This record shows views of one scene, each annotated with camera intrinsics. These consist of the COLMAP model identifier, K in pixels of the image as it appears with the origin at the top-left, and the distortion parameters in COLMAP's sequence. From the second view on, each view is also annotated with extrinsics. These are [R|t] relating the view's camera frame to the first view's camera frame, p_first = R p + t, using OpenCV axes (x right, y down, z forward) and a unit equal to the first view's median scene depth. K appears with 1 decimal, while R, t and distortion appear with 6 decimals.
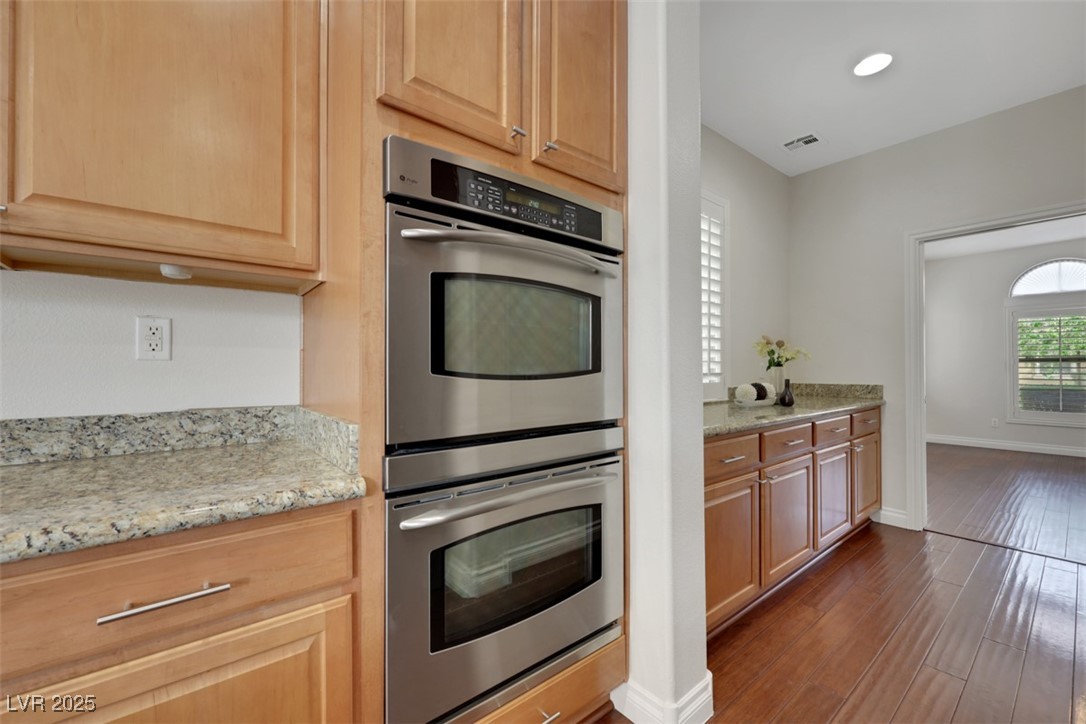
lens RADIAL K [[449.9, 0, 542.3], [0, 449.9, 368.2], [0, 0, 1]] dist [0.000856, 0.000101]
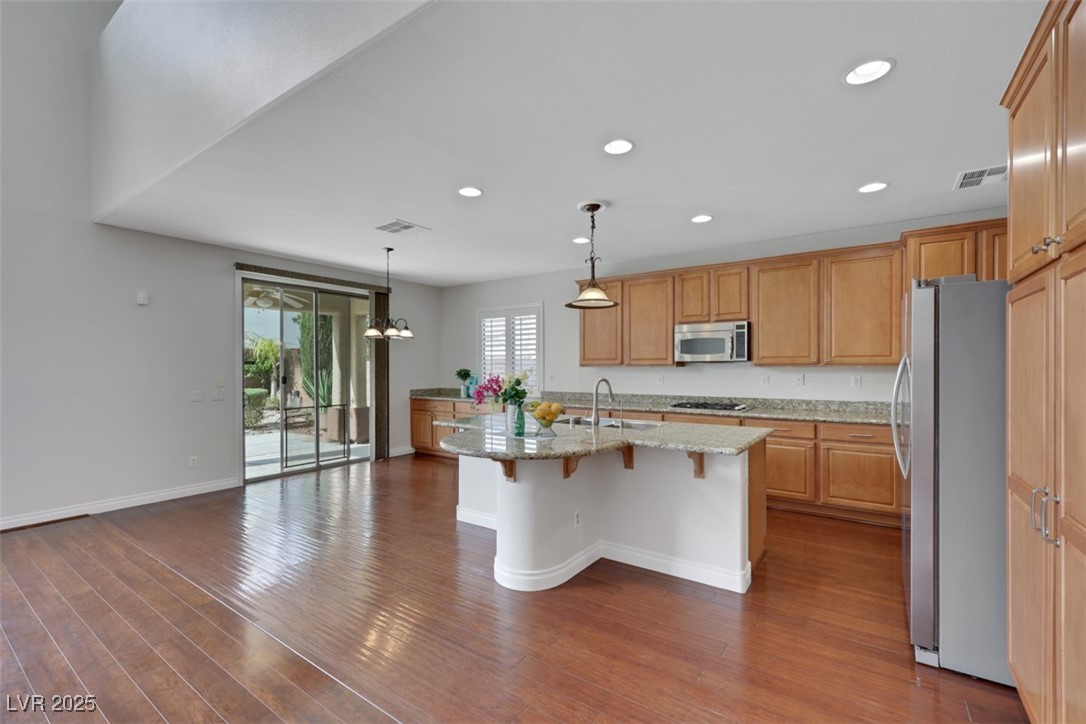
lens RADIAL K [[449.9, 0, 542.3], [0, 449.9, 368.2], [0, 0, 1]] dist [0.000856, 0.000101]
pose [[0.255564, 0.006472, -0.966770, 2.542025], [0.007599, 0.999933, 0.008702, -0.279054], [0.966762, -0.009570, 0.255498, -3.021096]]
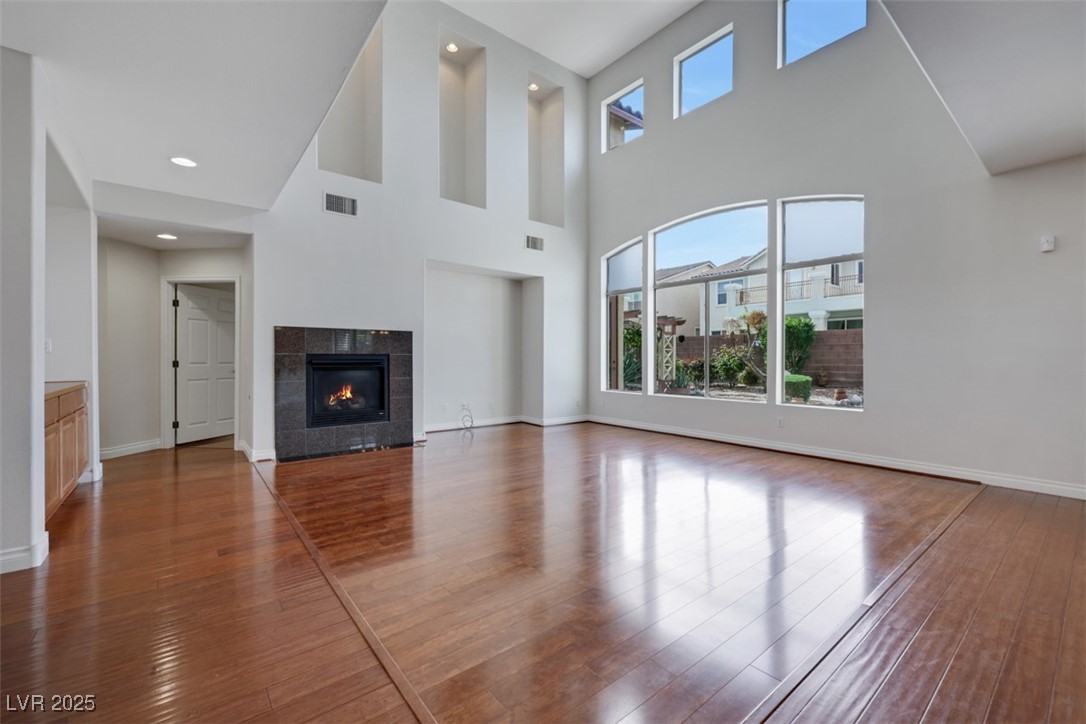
lens RADIAL K [[449.9, 0, 542.3], [0, 449.9, 368.2], [0, 0, 1]] dist [0.000856, 0.000101]
pose [[-0.999759, 0.001394, 0.021919, 1.309408], [0.001719, 0.999889, 0.014807, -0.020265], [-0.021896, 0.014841, -0.999650, -1.975922]]
